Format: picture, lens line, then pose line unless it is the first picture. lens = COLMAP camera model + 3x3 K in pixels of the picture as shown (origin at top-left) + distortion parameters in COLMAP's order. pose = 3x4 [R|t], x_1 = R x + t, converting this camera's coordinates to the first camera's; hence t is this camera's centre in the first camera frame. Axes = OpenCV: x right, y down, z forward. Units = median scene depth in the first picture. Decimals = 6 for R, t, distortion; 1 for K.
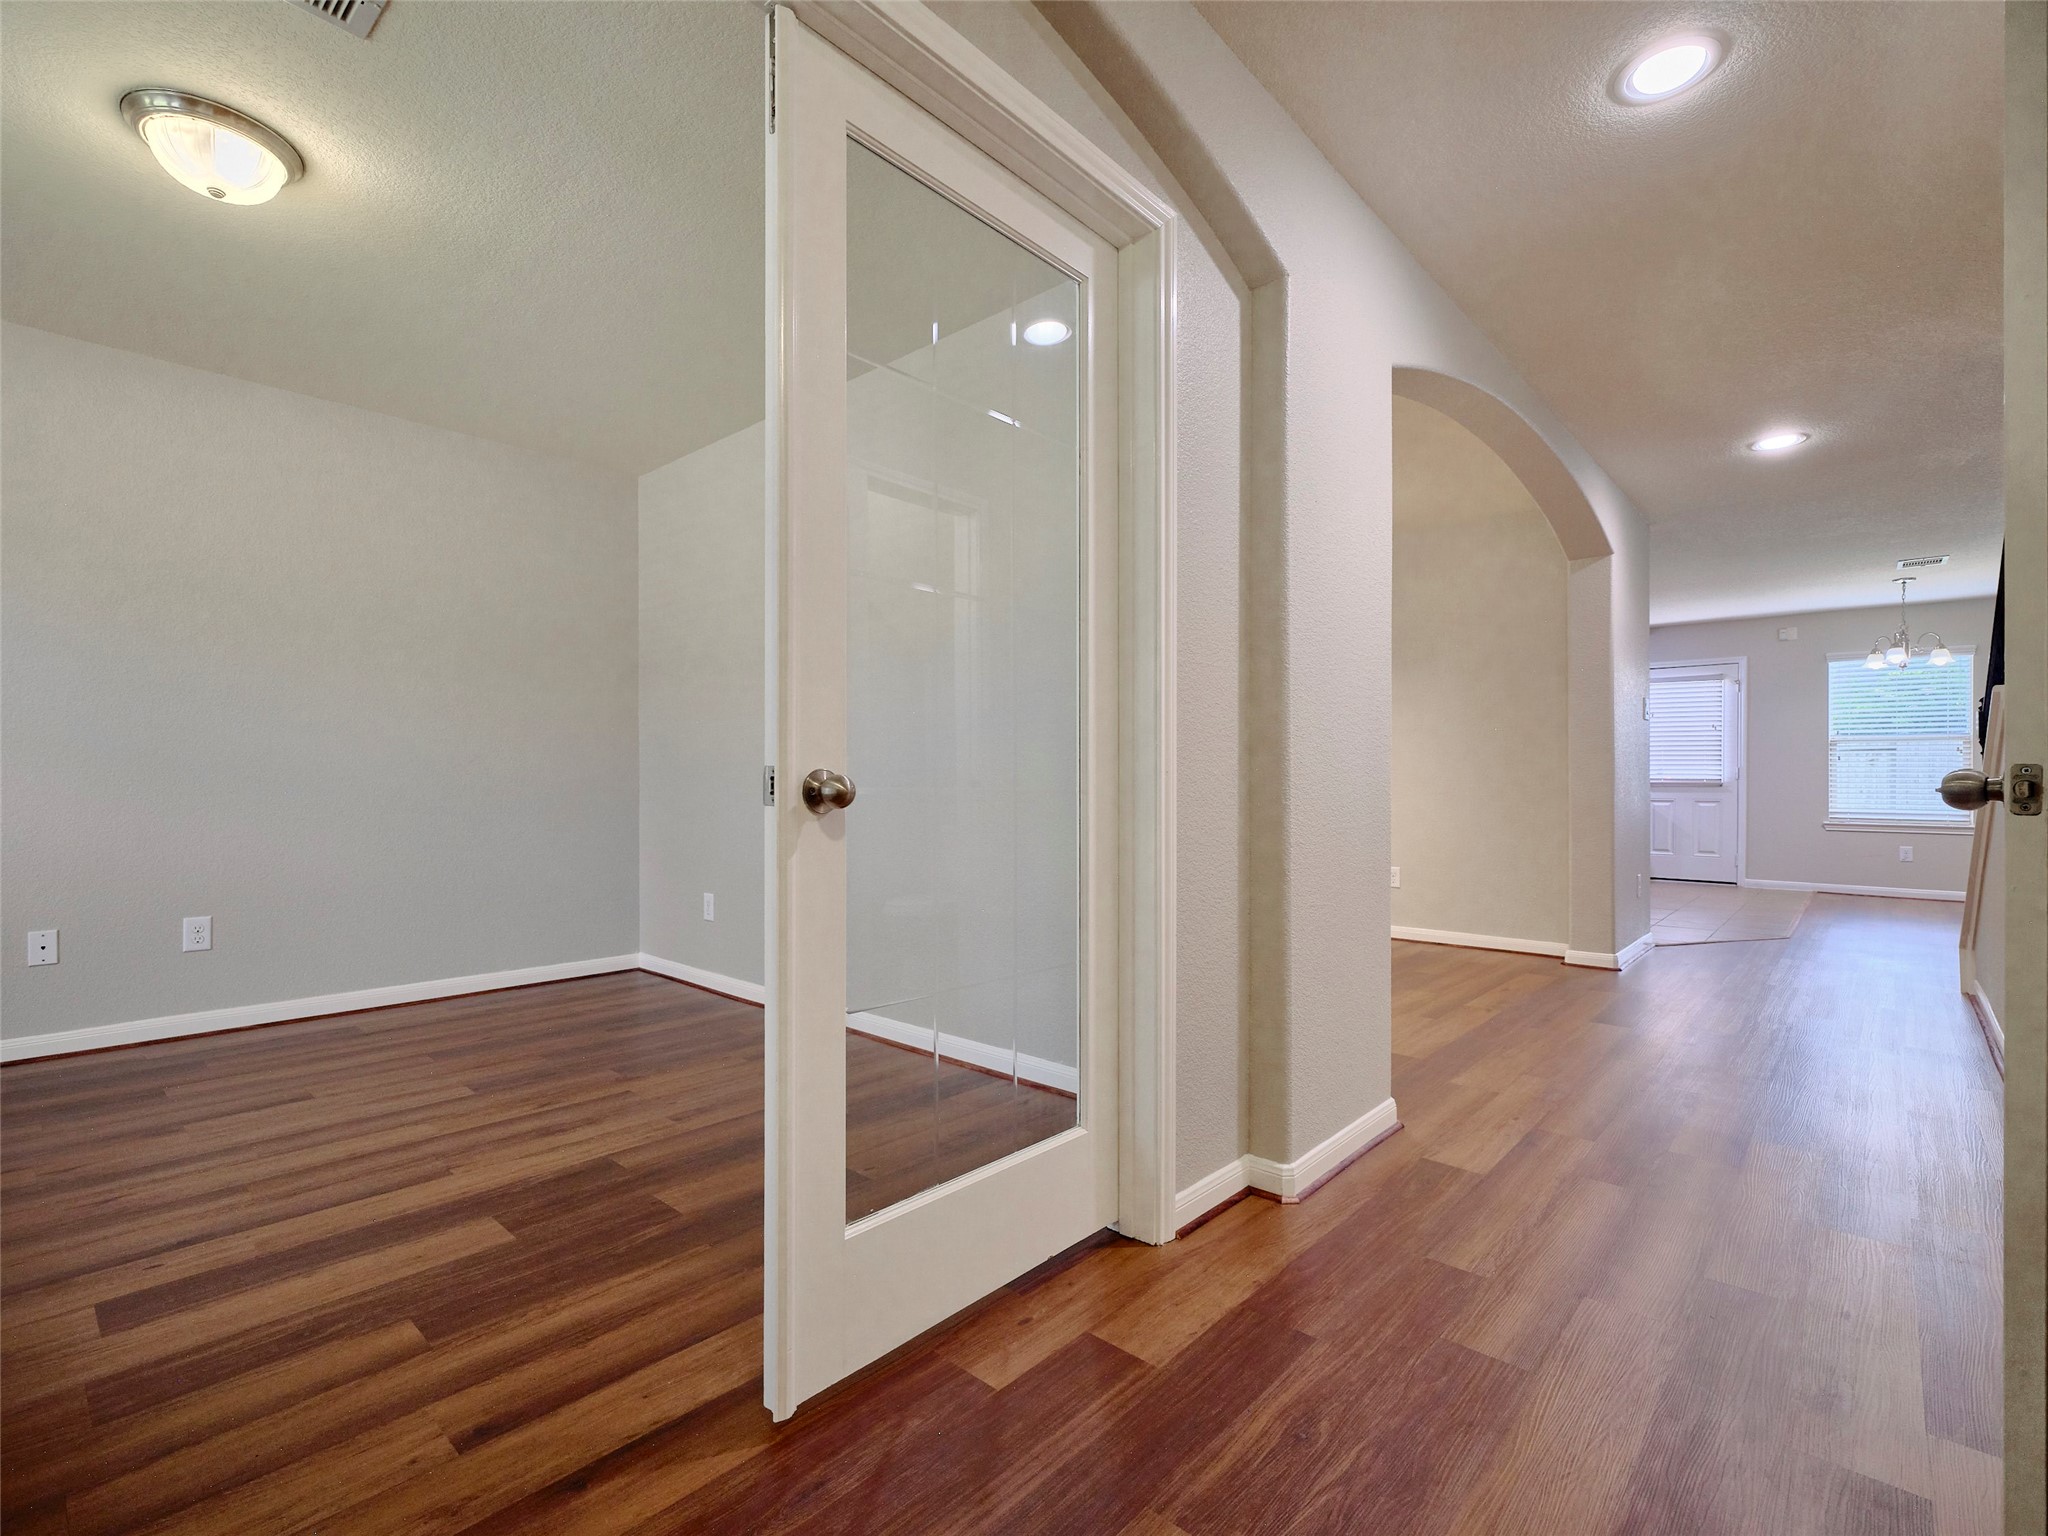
lens RADIAL K [[944.3, 0, 1018.1], [0, 944.3, 783.1], [0, 0, 1]] dist [-0.000030, -0.000190]
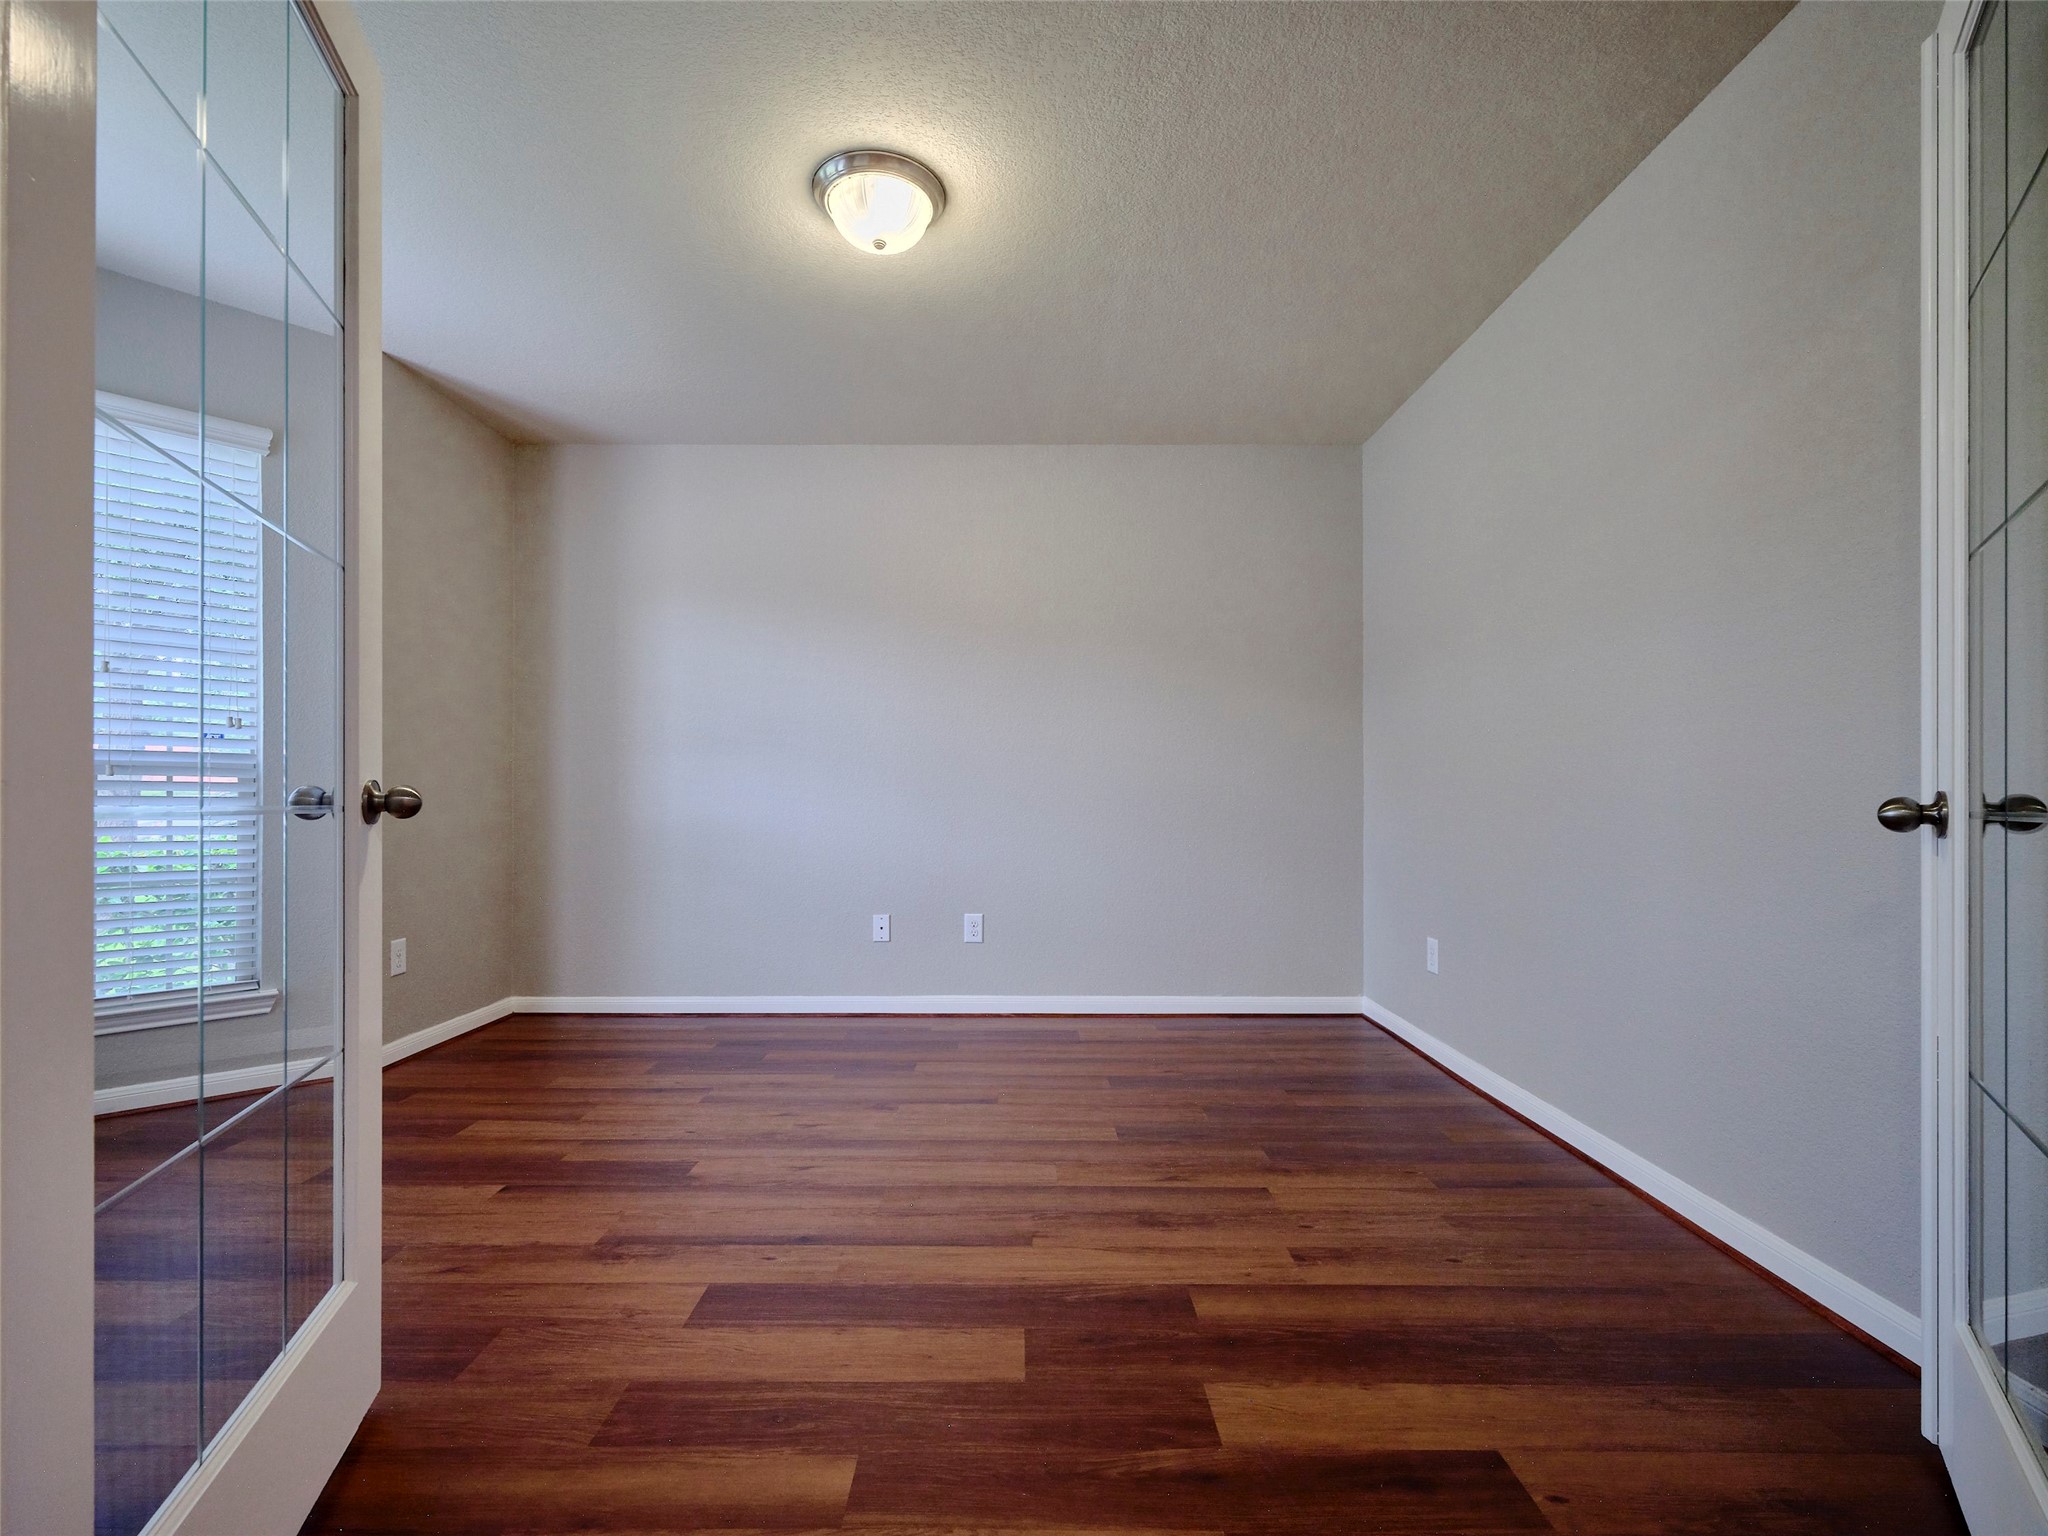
lens RADIAL K [[936.4, 0, 1021.9], [0, 936.4, 797.1], [0, 0, 1]] dist [0.023325, -0.000149]
pose [[0.672765, -0.001297, -0.739855, 0.038253], [-0.000237, 0.999998, -0.001968, 0.000467], [0.739856, 0.001500, 0.672764, 0.374859]]
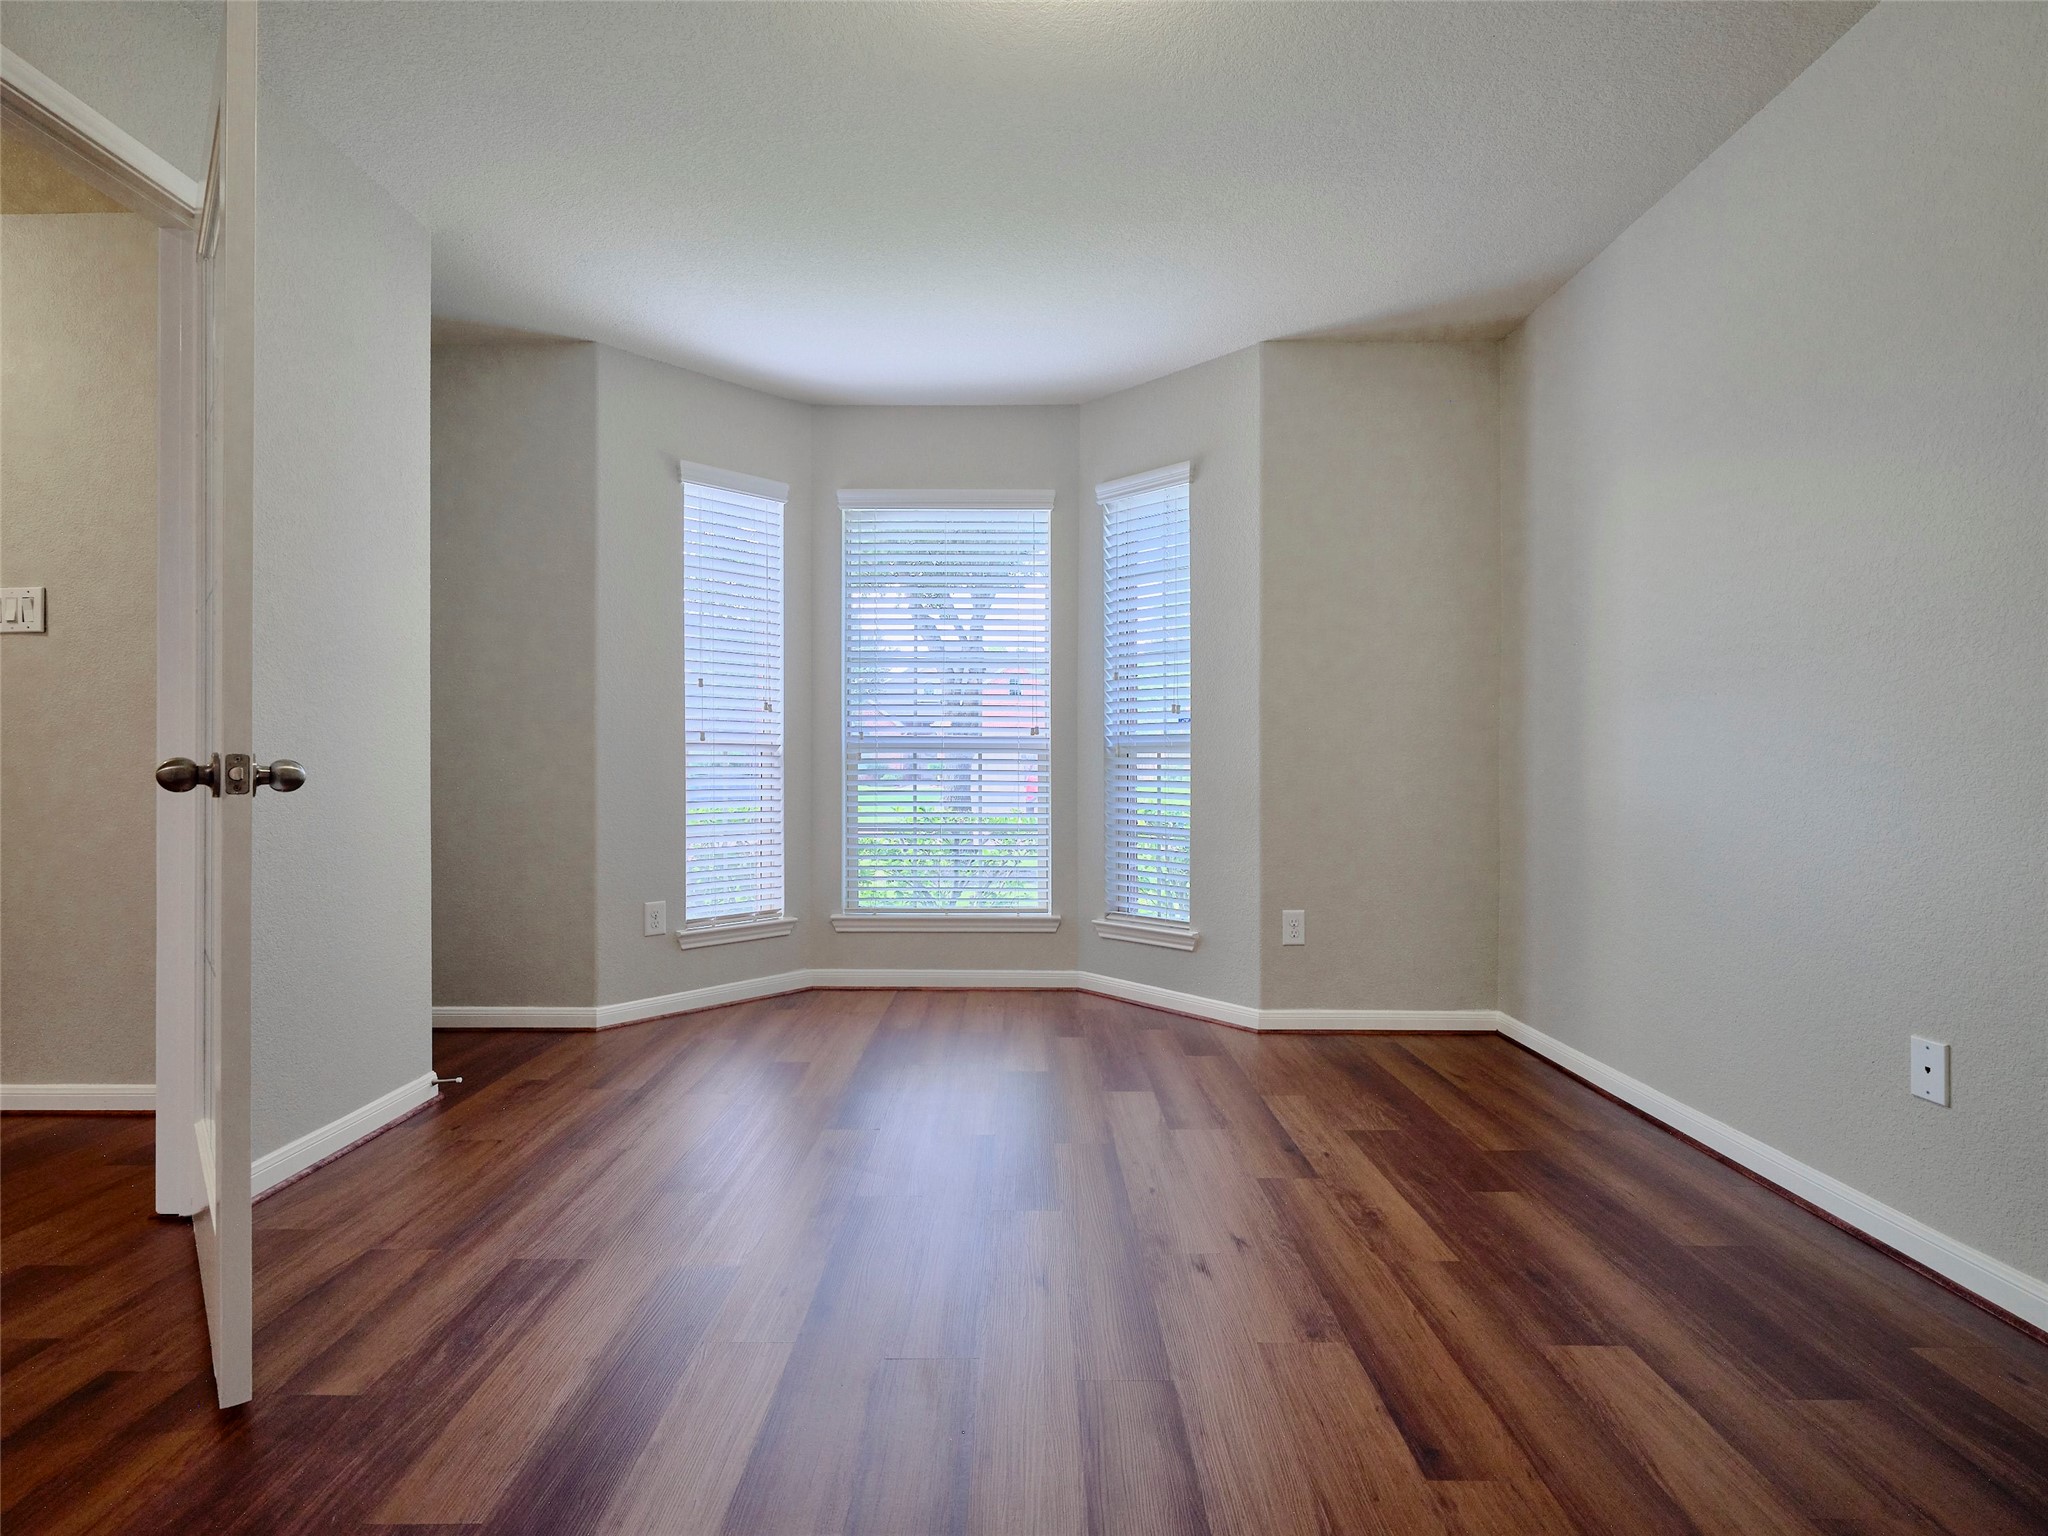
lens RADIAL K [[954.3, 0, 1024.0], [0, 954.3, 768.0], [0, 0, 1]] dist [0.000936, 0.000001]
pose [[-0.743813, -0.003279, -0.668379, -0.341344], [-0.004359, 0.999990, -0.000055, -0.002383], [0.668373, 0.002873, -0.743820, 1.378710]]
